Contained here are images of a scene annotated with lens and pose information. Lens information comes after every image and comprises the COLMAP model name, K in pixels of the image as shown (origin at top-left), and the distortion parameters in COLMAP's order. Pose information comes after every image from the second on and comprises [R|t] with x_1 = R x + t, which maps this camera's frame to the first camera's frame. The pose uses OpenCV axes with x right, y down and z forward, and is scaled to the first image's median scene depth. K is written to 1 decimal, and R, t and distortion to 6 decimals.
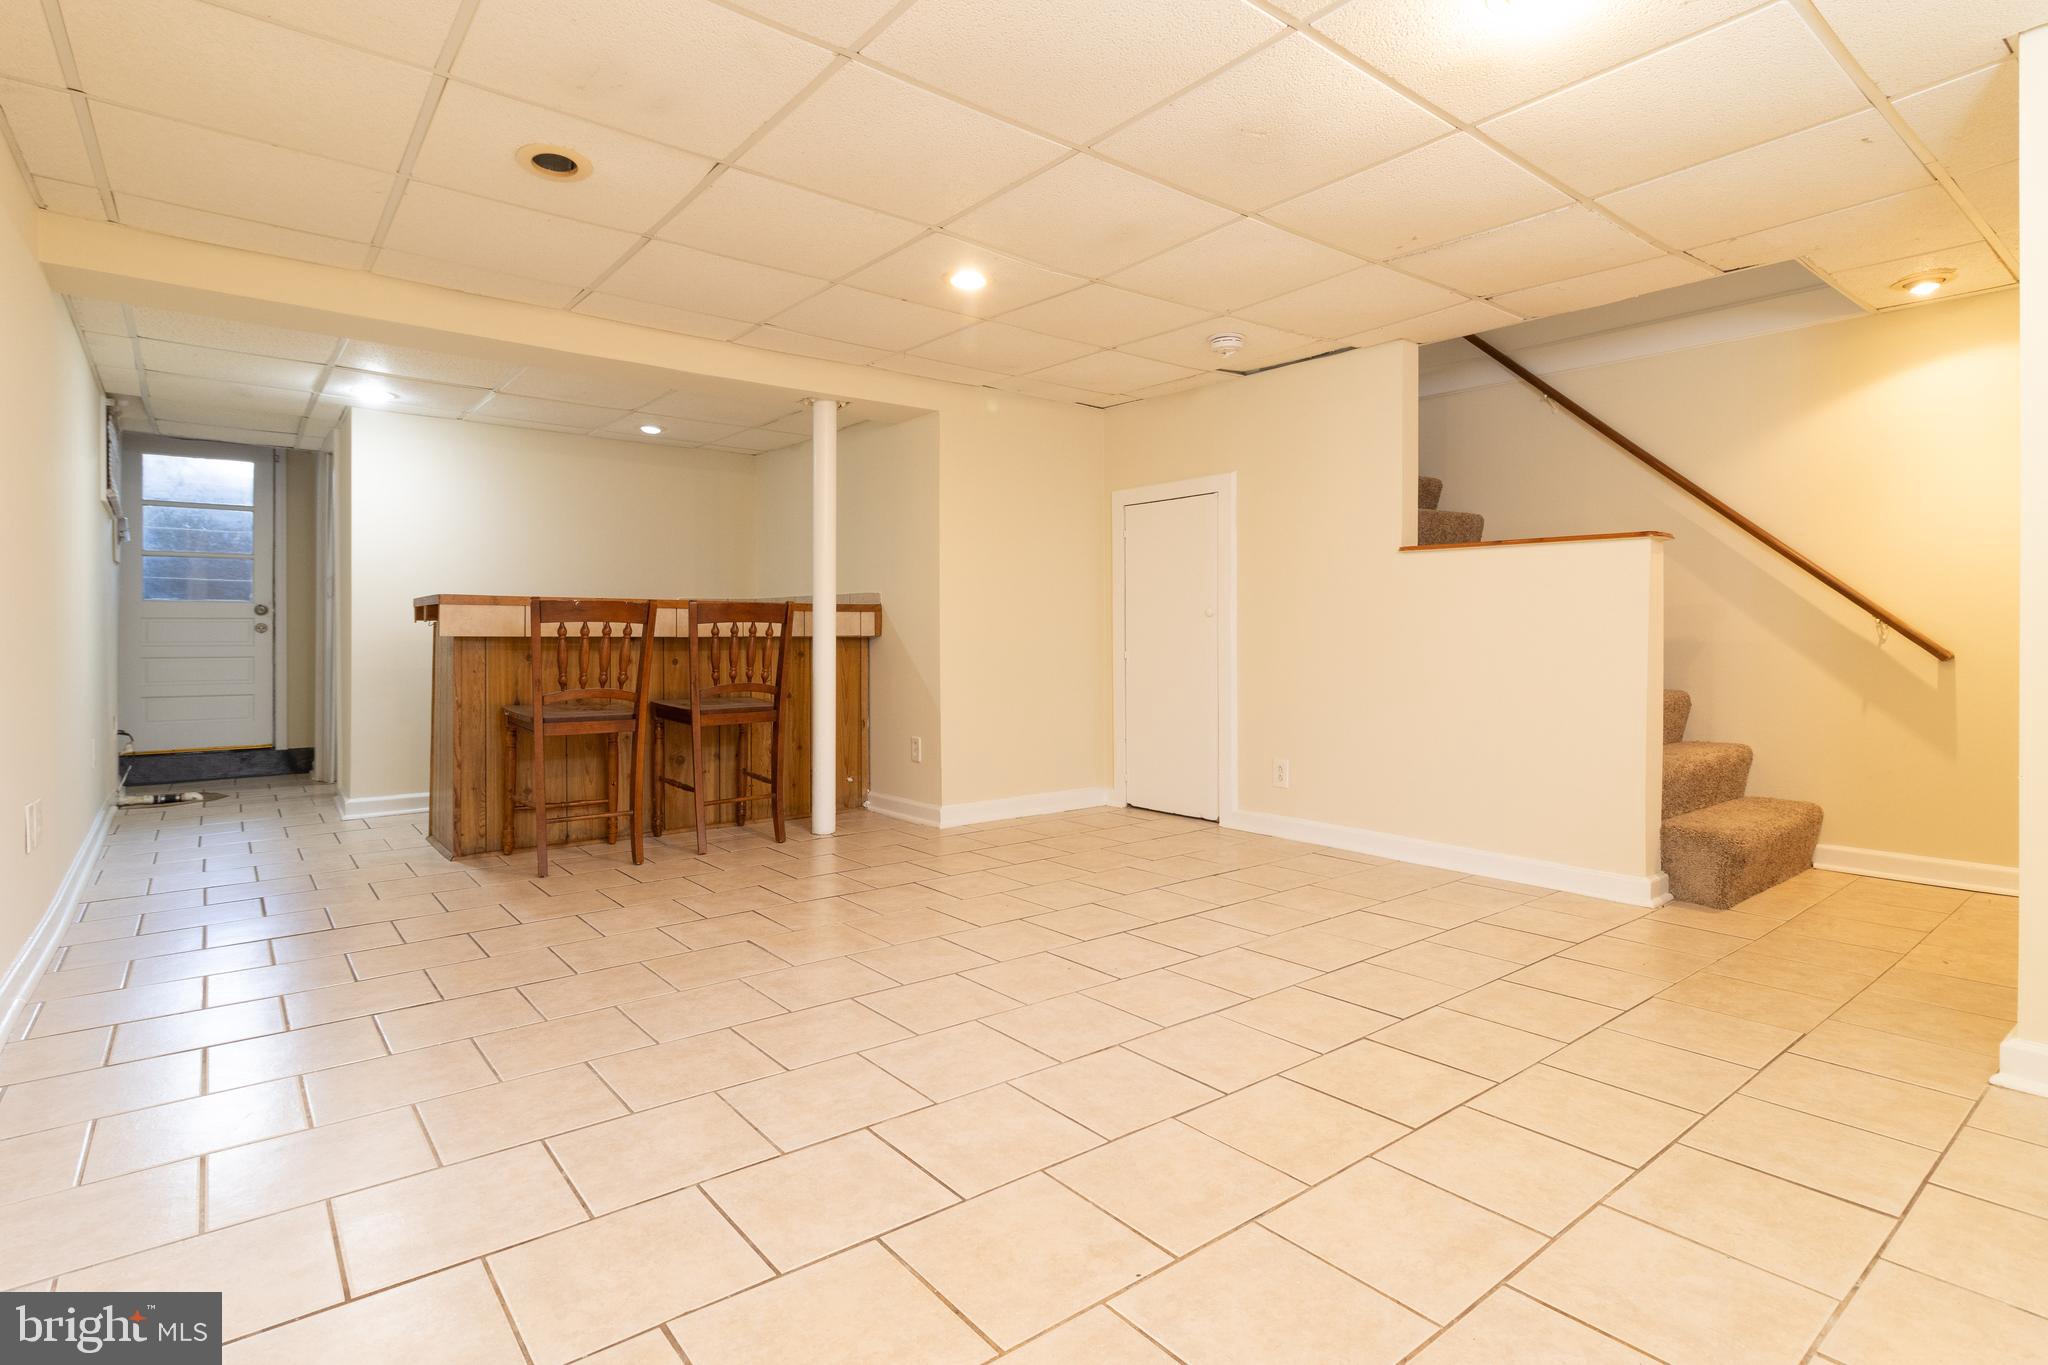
lens RADIAL K [[1003.3, 0, 1028.1], [0, 1003.3, 644.7], [0, 0, 1]] dist [0.003920, -0.000389]
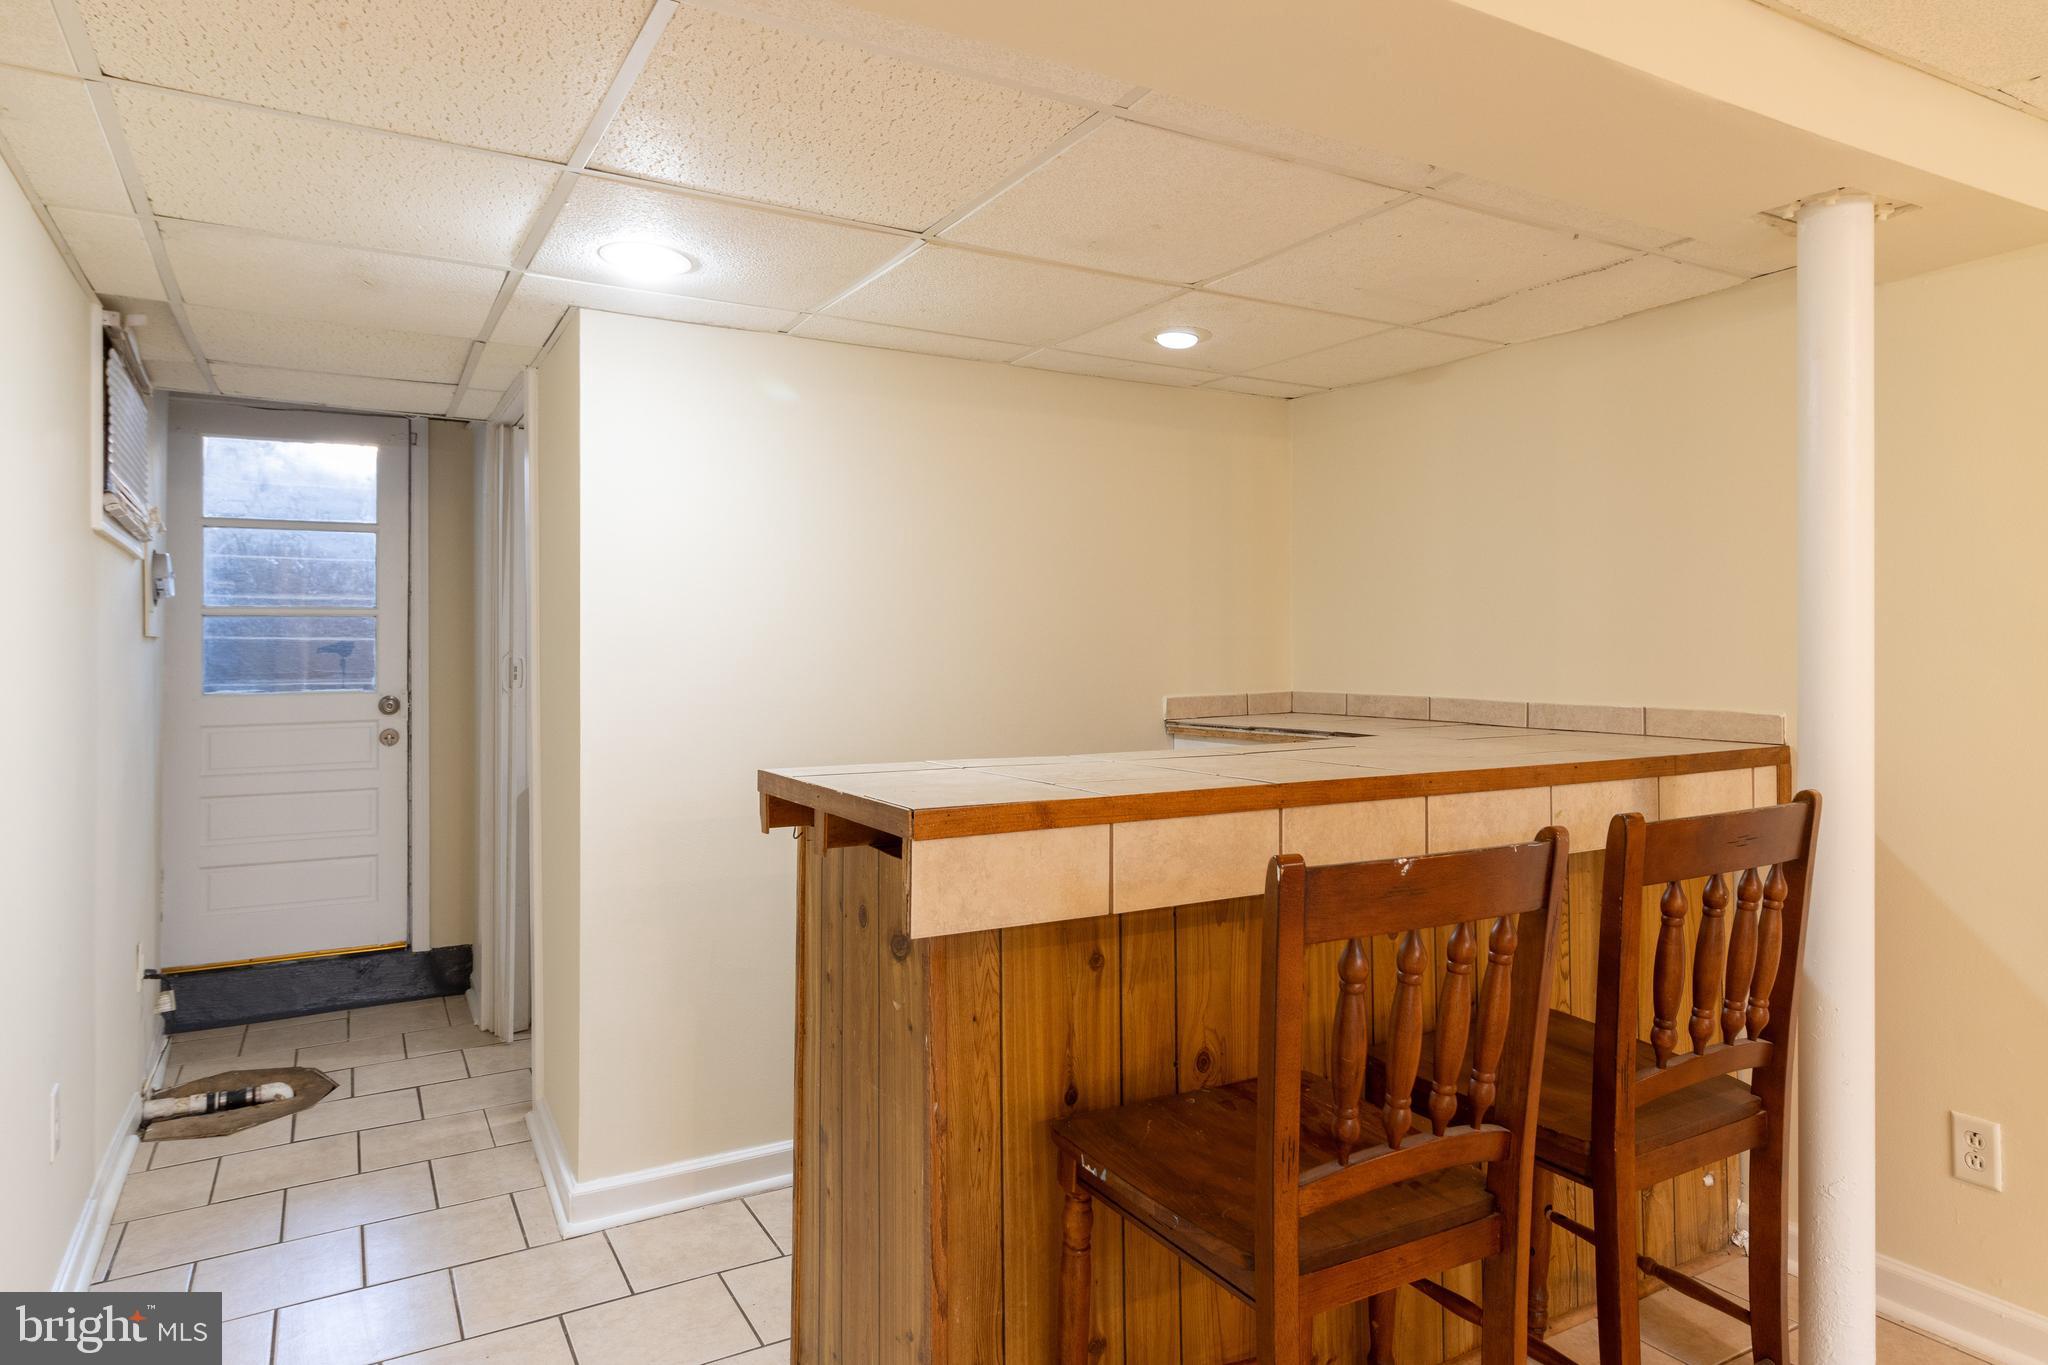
lens RADIAL K [[1237.7, 0, 1016.9], [0, 1237.7, 656.8], [0, 0, 1]] dist [0.006339, 0.001599]
pose [[0.985047, -0.002076, -0.172271, -0.318495], [0.001617, 0.999995, -0.002804, -0.064940], [0.172276, 0.002484, 0.985046, 0.403494]]
